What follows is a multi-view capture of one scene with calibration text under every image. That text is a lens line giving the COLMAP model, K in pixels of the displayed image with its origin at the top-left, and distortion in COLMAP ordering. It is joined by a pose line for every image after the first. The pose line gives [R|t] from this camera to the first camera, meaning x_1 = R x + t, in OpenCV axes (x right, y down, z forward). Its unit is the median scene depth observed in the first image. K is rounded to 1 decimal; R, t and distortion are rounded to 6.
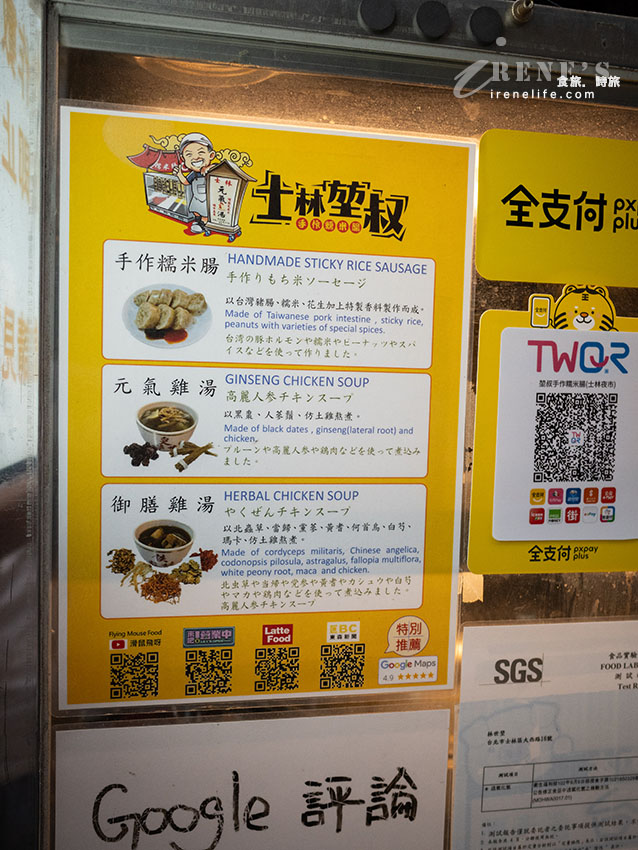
lens RADIAL K [[751.4, 0, 317.4], [0, 751.4, 425.3], [0, 0, 1]] dist [-0.018744, -0.029388]
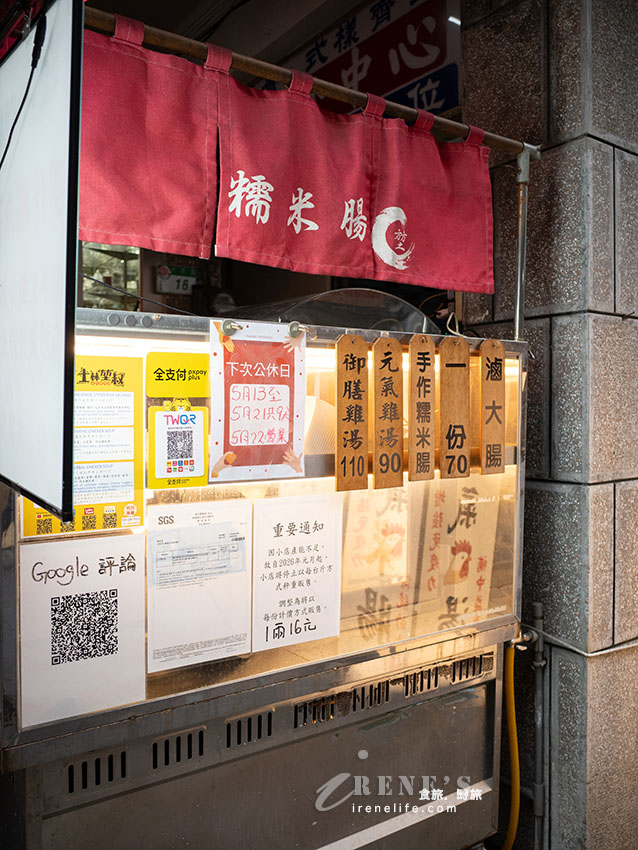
lens RADIAL K [[751.4, 0, 318.1], [0, 751.4, 422.8], [0, 0, 1]] dist [-0.018744, -0.029388]
pose [[0.909400, -0.035893, 0.414371, -0.456880], [0.050577, 0.998419, -0.024517, 0.031799], [-0.412836, 0.043253, 0.909778, -2.222177]]
